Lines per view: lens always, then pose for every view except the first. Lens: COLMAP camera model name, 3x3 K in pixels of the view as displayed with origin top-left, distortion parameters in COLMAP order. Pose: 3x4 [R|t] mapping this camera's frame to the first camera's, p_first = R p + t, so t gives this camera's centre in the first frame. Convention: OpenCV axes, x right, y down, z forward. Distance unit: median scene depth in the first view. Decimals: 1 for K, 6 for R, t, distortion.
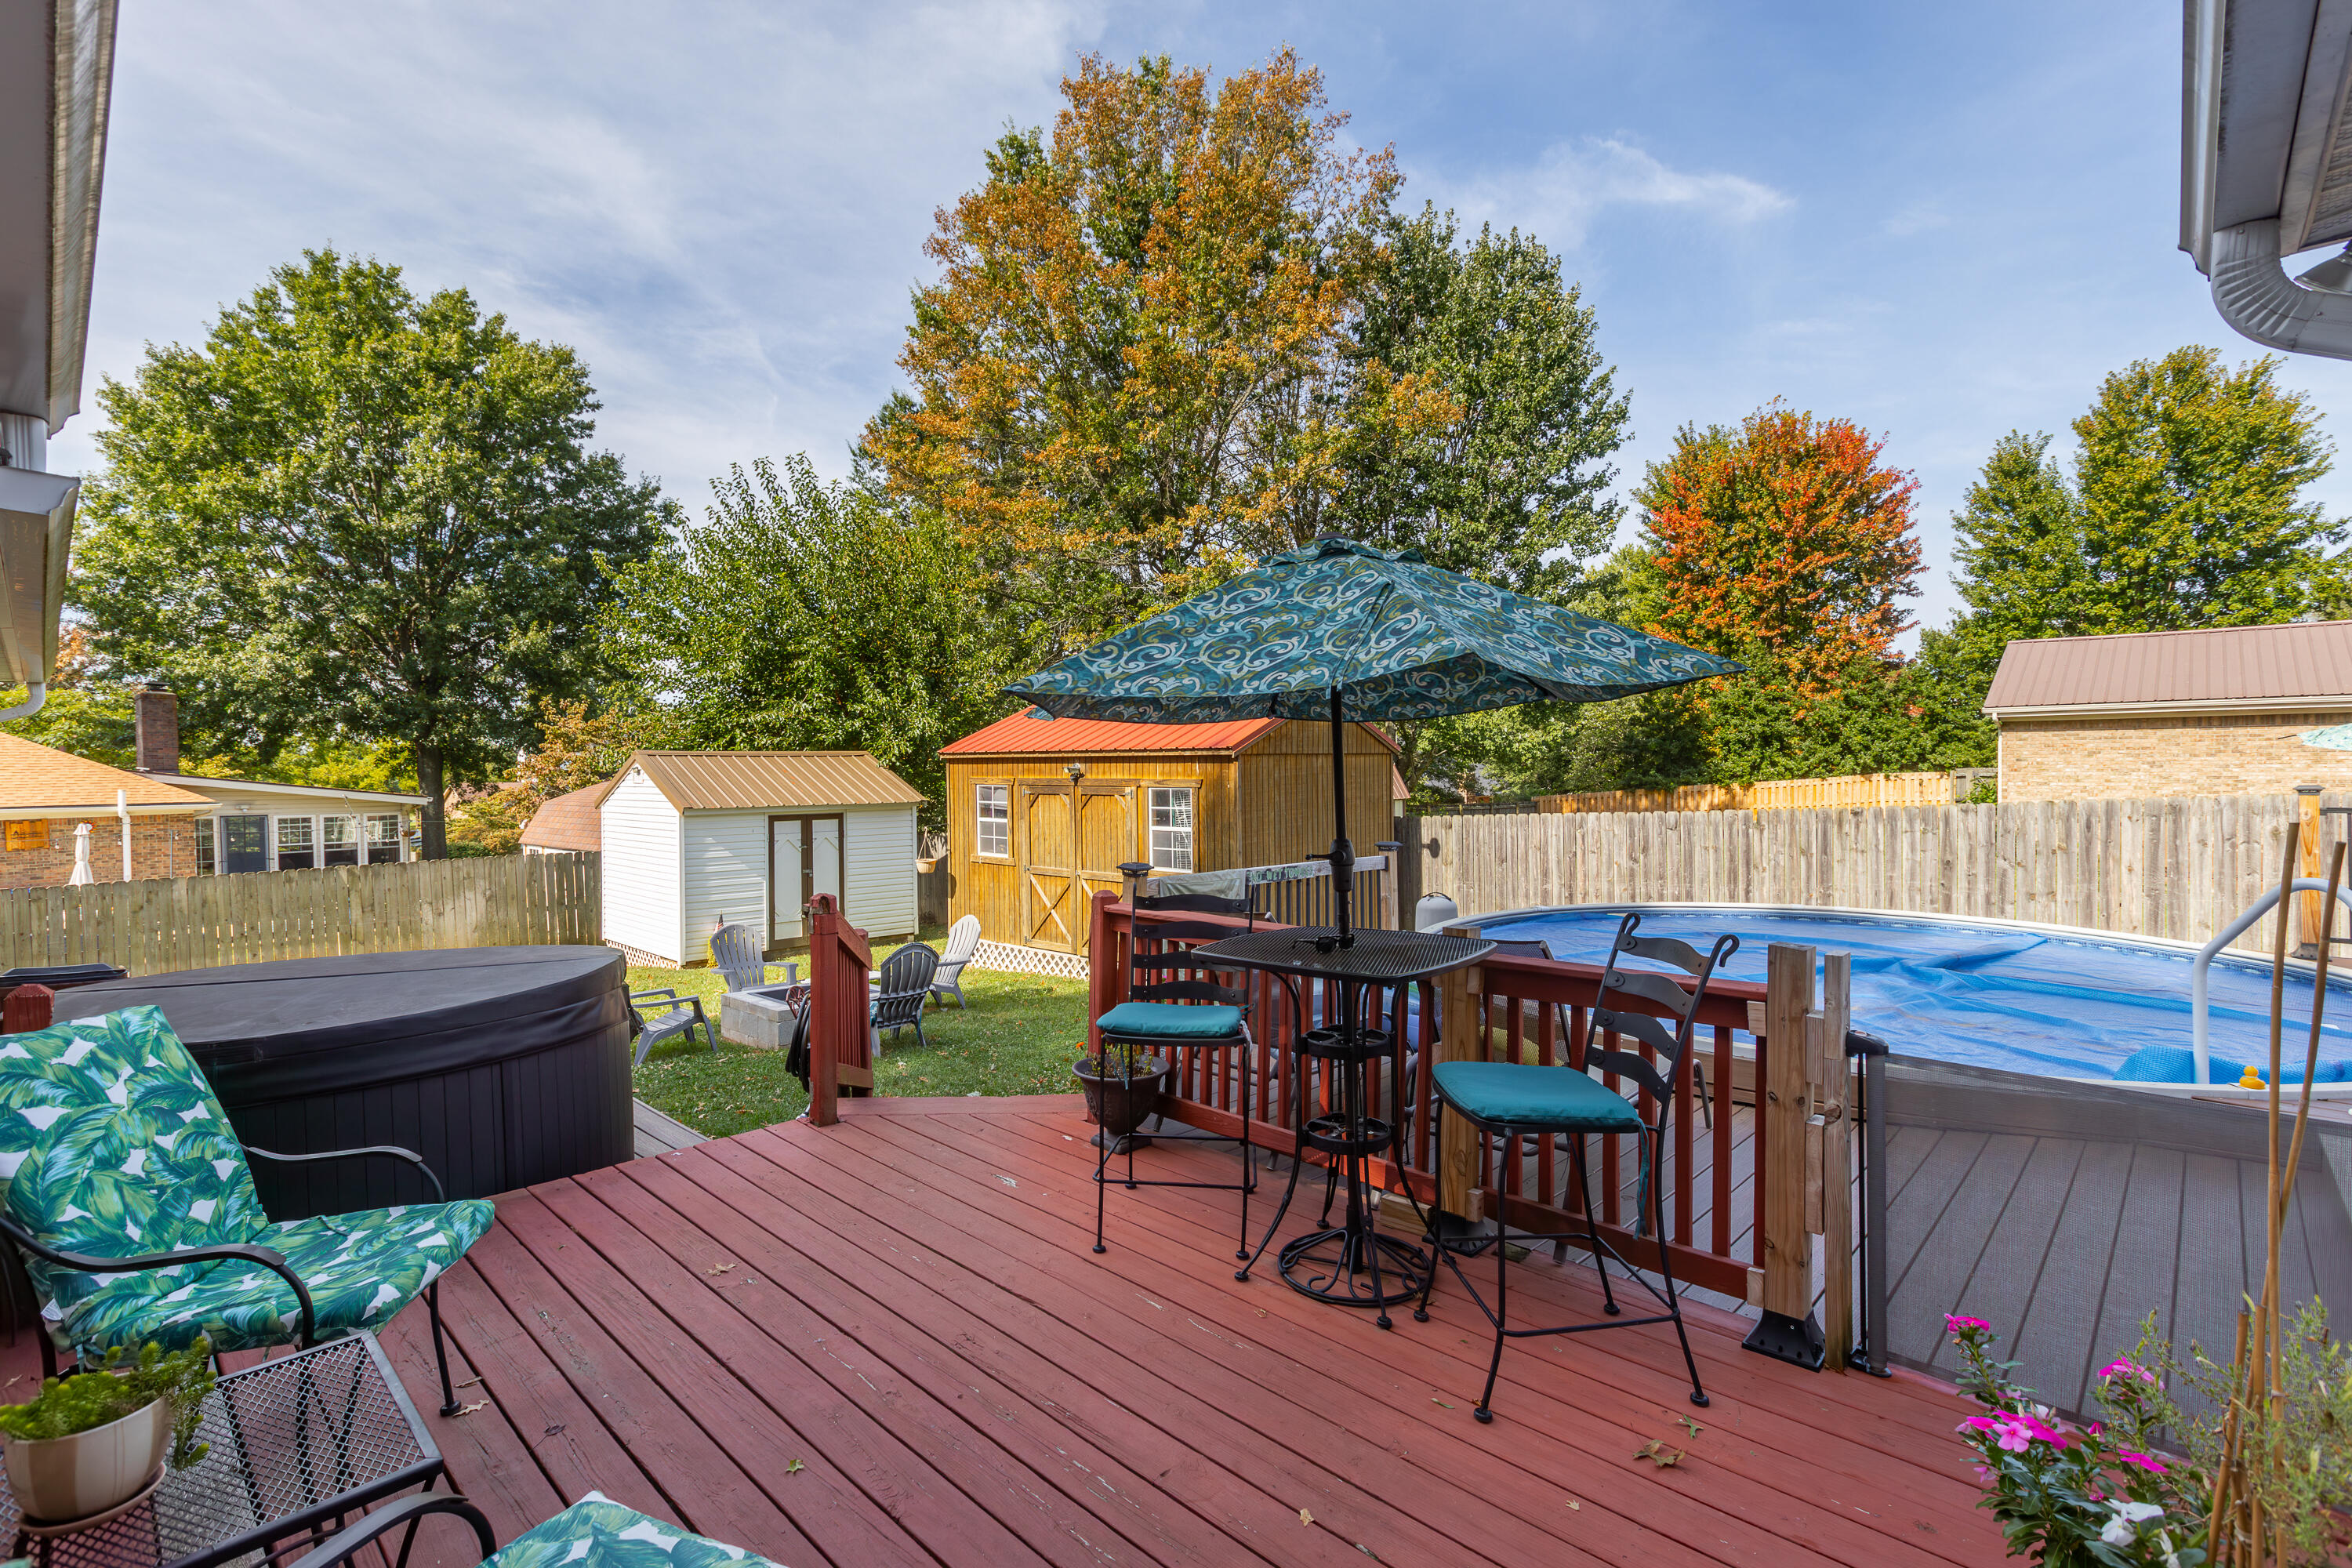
lens RADIAL K [[1062.6, 0, 1182.3], [0, 1062.6, 782.6], [0, 0, 1]] dist [0.002514, 0.000366]
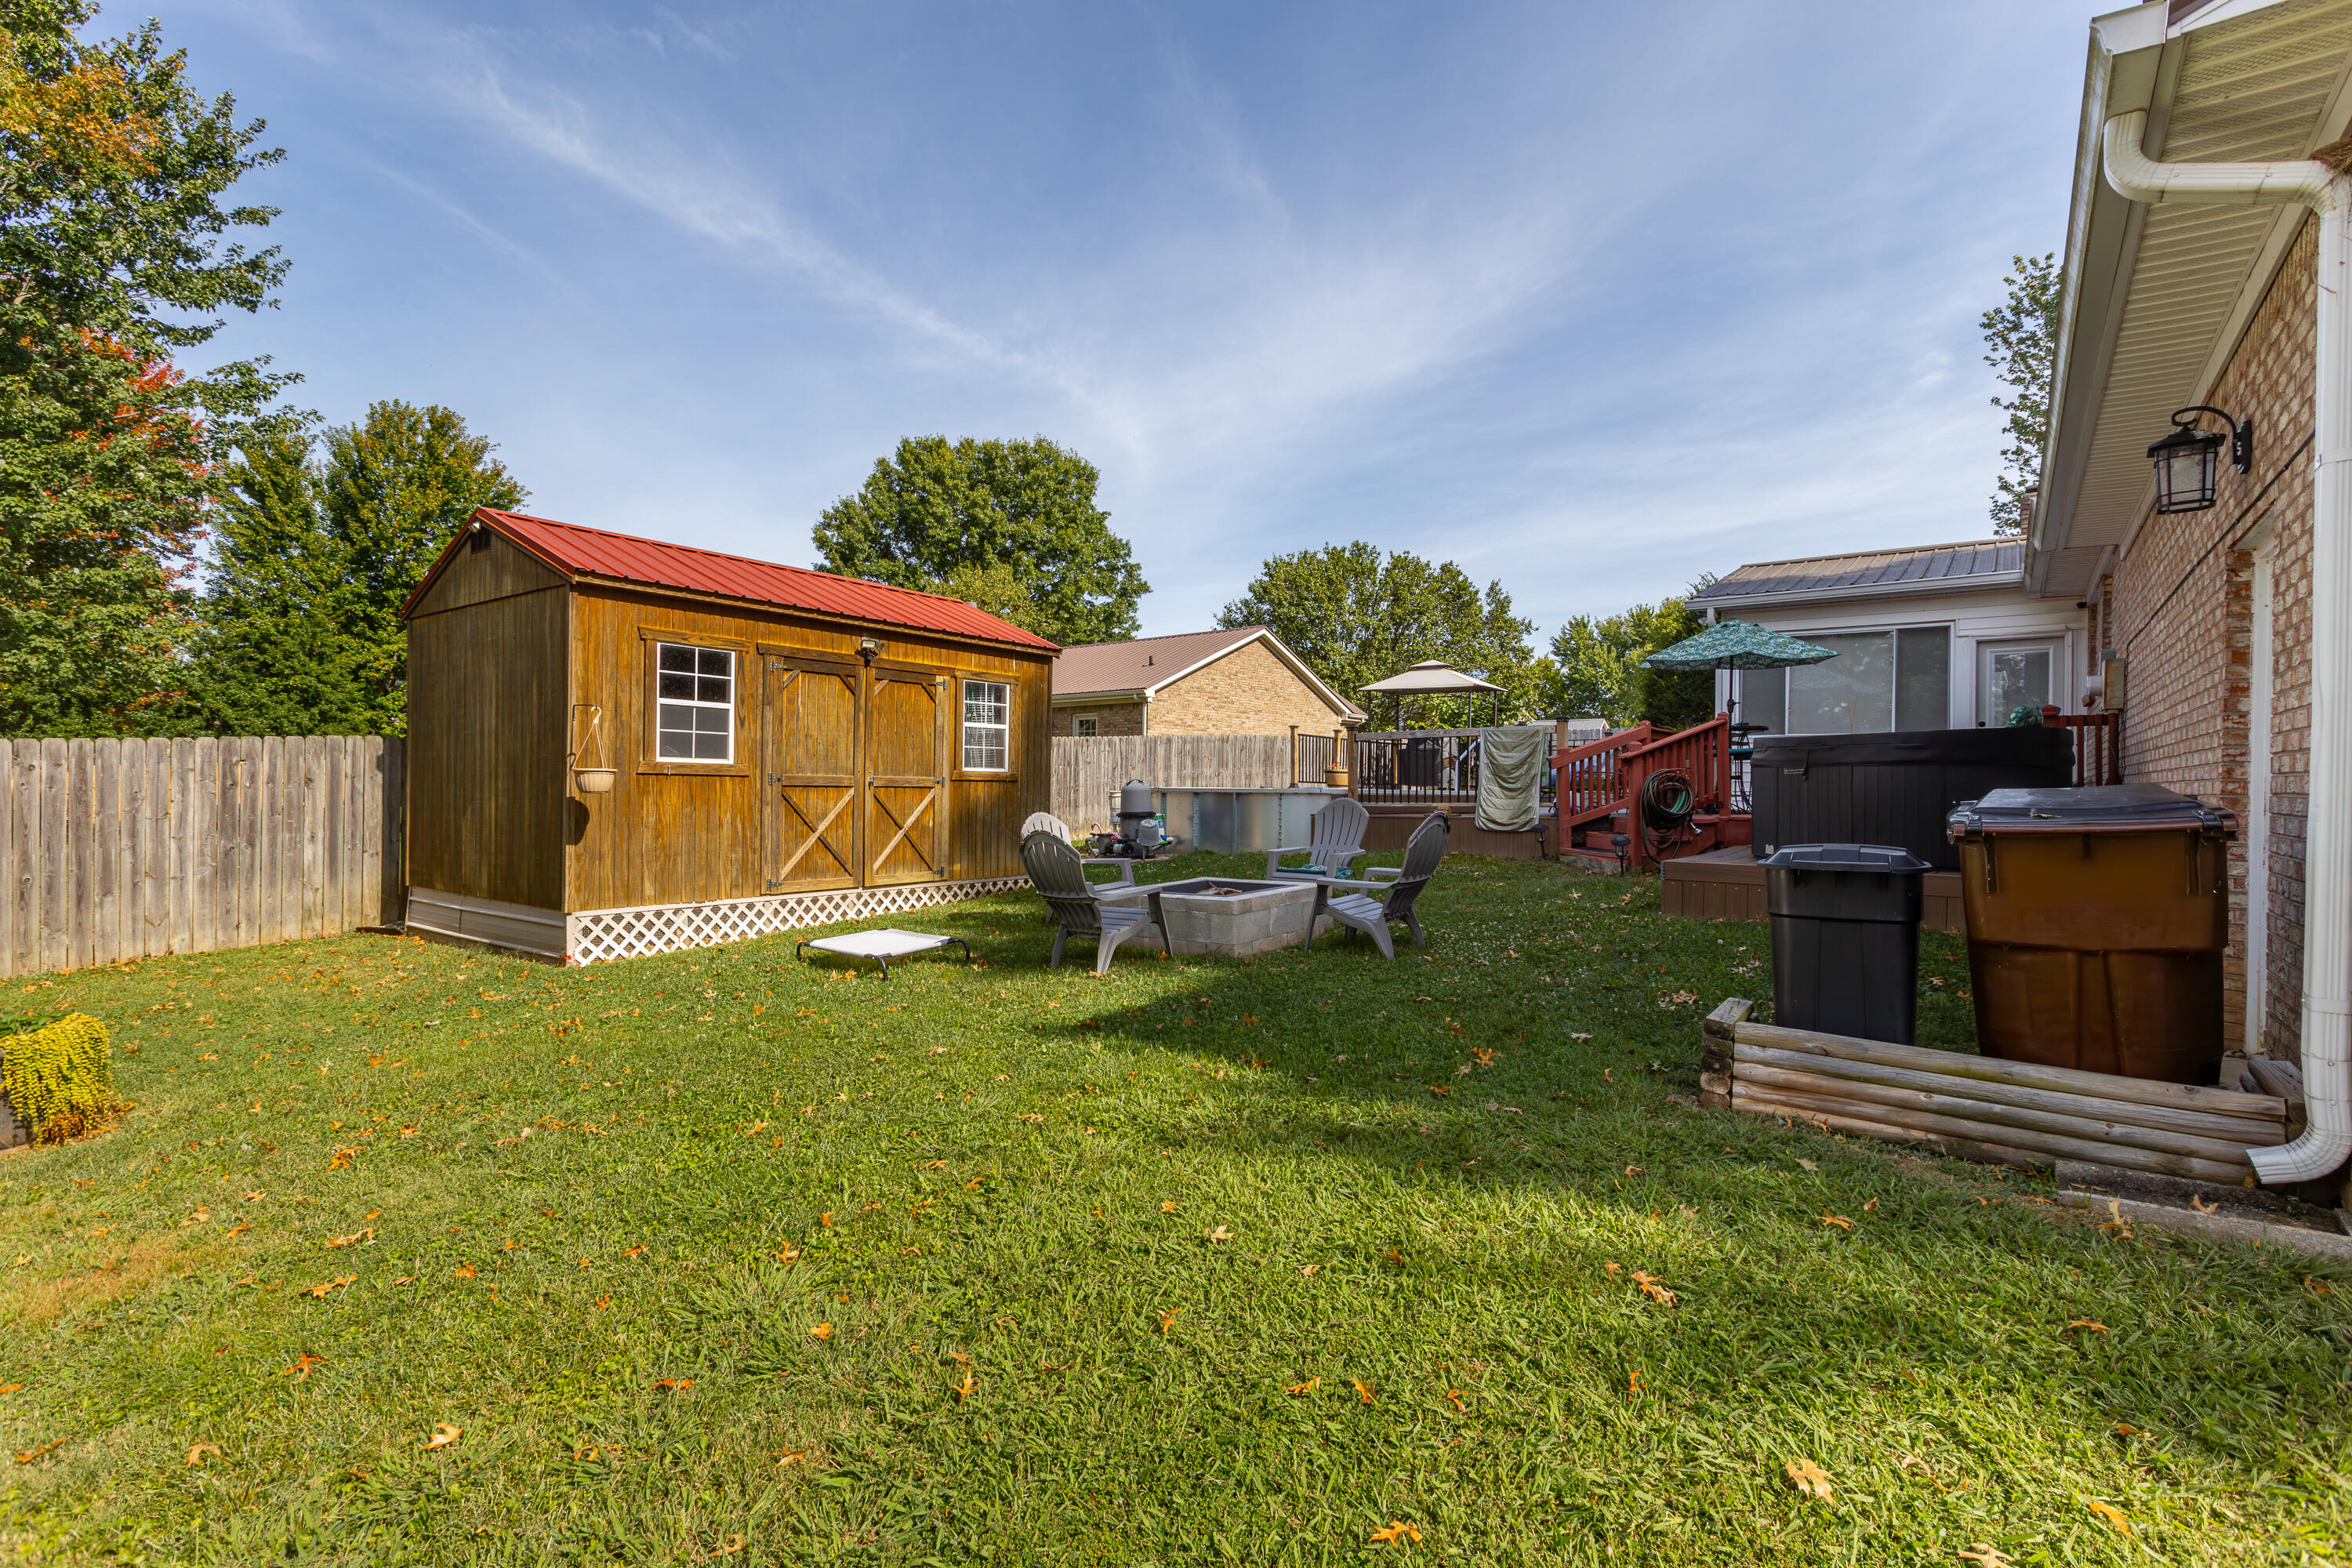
lens RADIAL K [[1062.6, 0, 1182.3], [0, 1062.6, 782.6], [0, 0, 1]] dist [0.002514, 0.000366]
pose [[-0.089050, 0.012057, 0.995954, -0.346727], [0.008750, 0.999898, -0.011323, 0.038451], [-0.995989, 0.007706, -0.089147, 0.330759]]
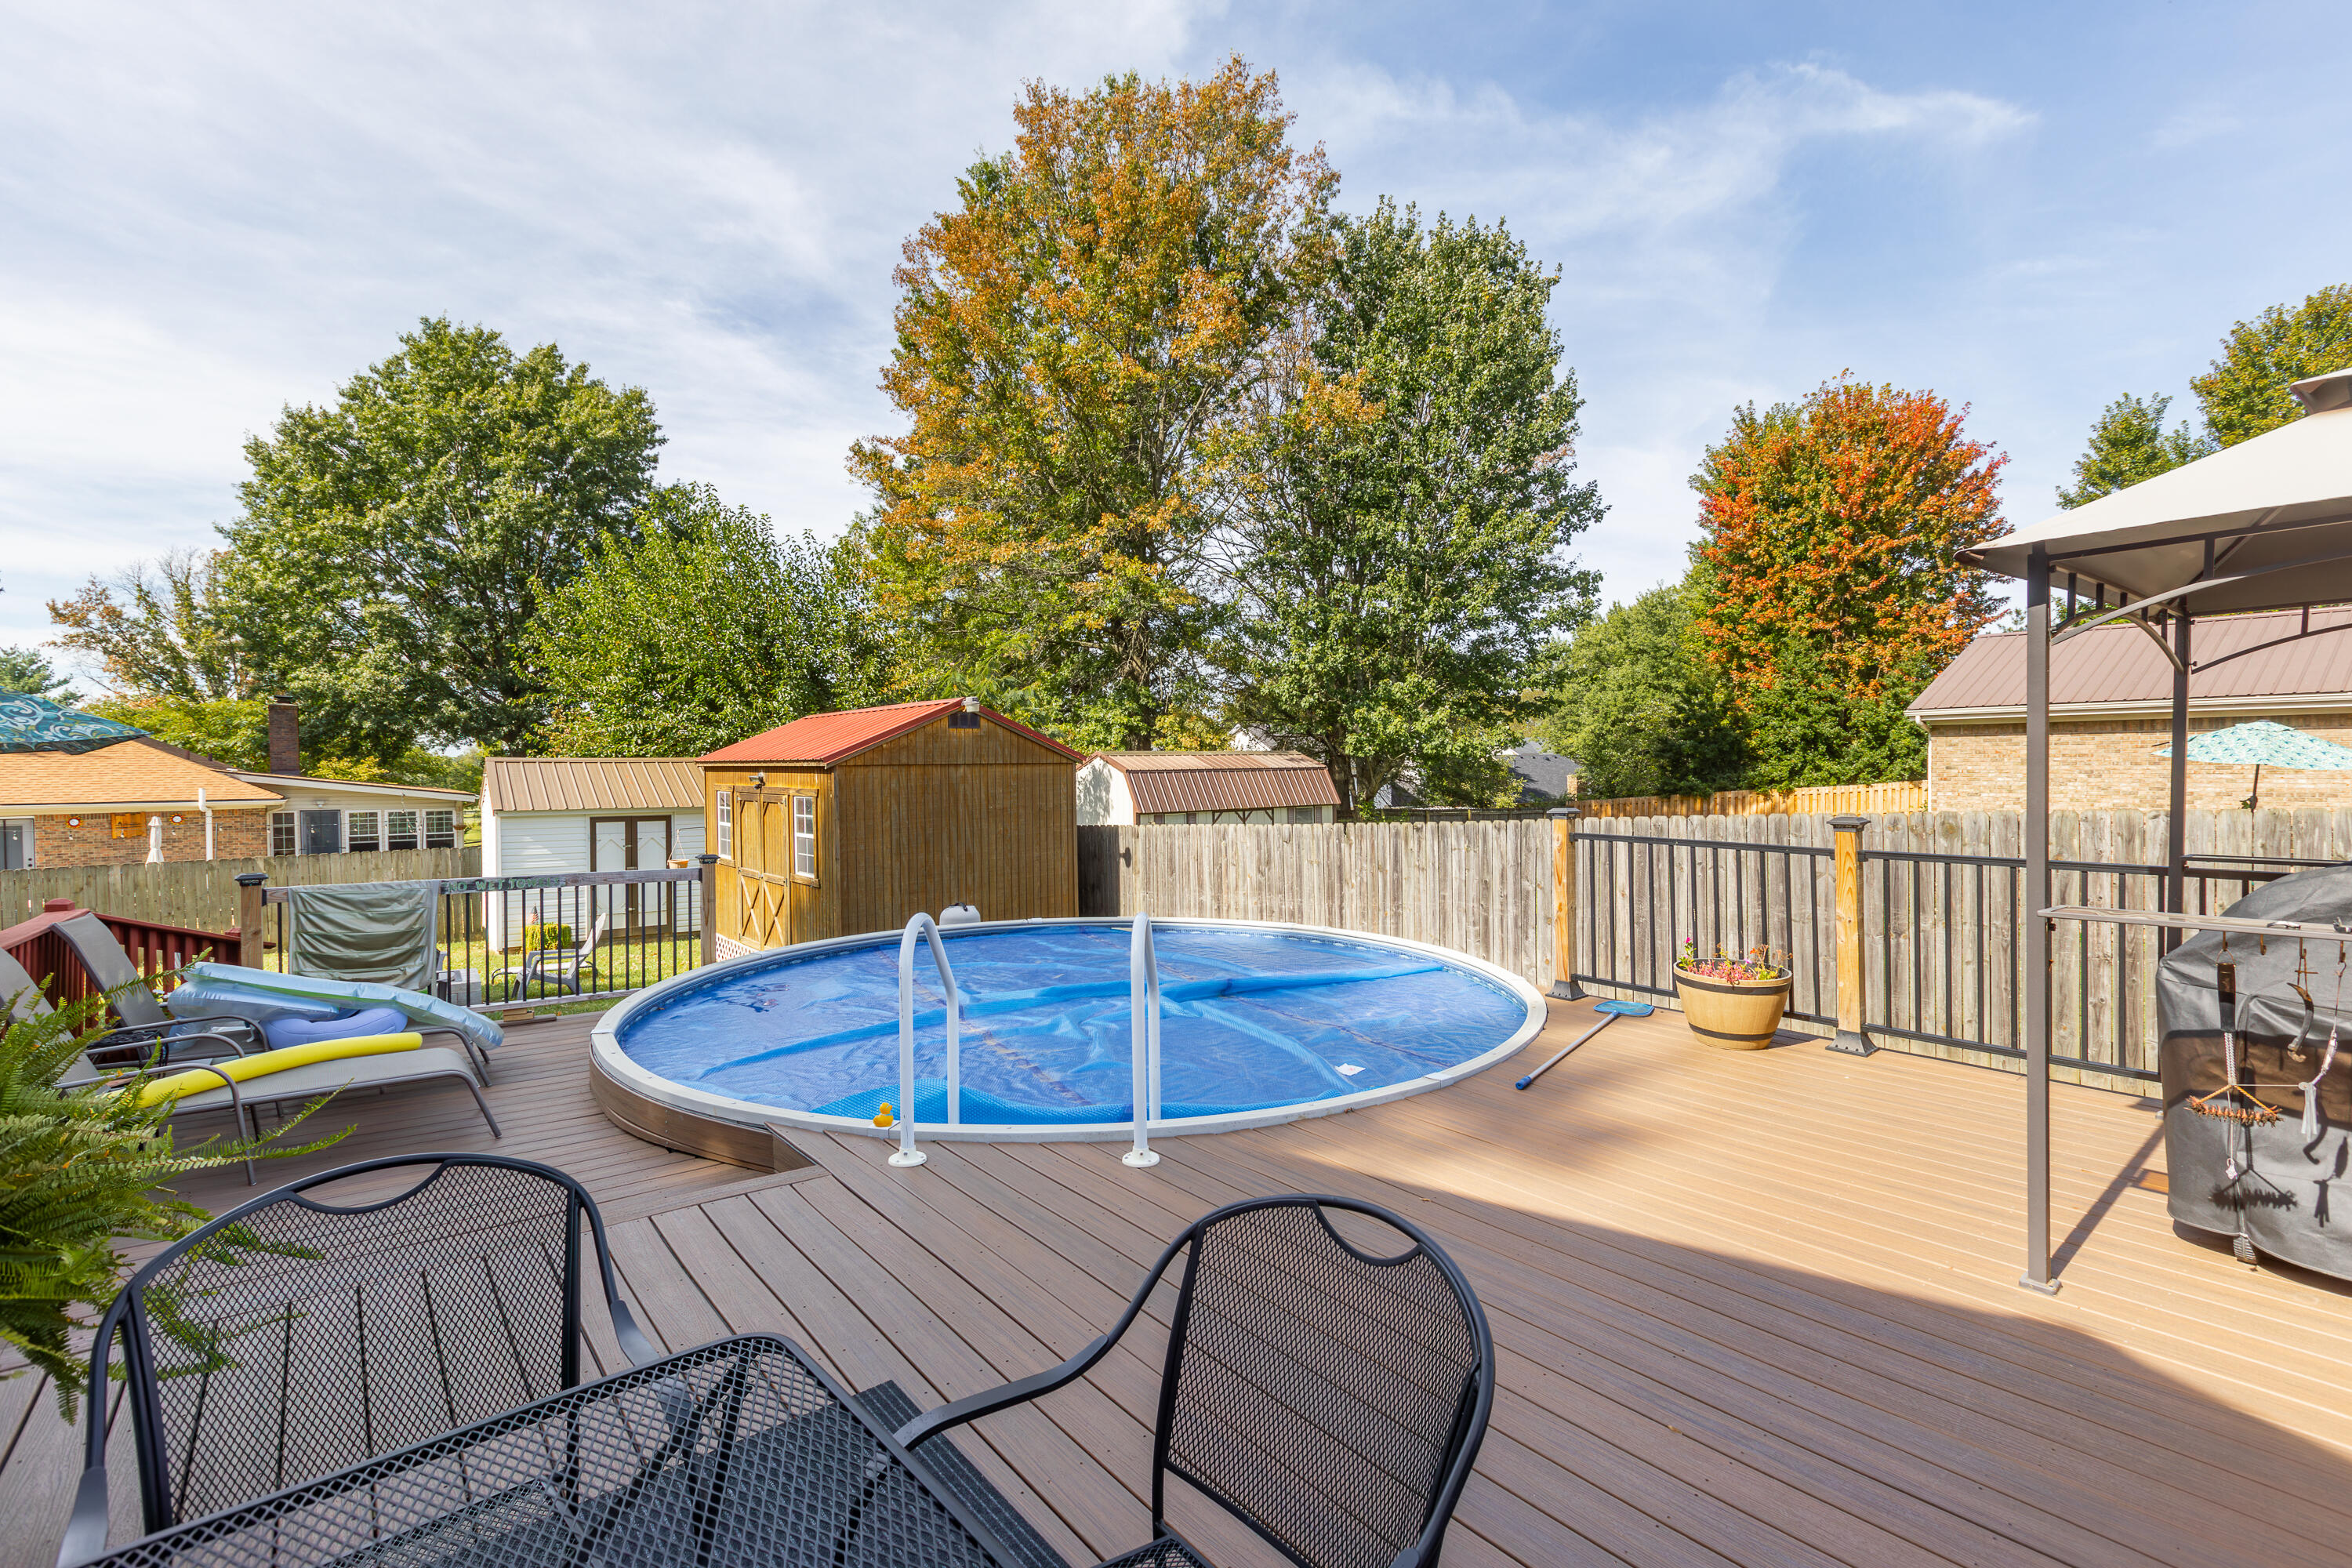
lens RADIAL K [[1061.1, 0, 1173.6], [0, 1061.1, 771.3], [0, 0, 1]] dist [-0.011088, 0.006509]
pose [[0.986992, 0.003376, -0.160731, 0.187753], [-0.004985, 0.999941, -0.009611, -0.004334], [0.160689, 0.010288, 0.986951, 0.007225]]
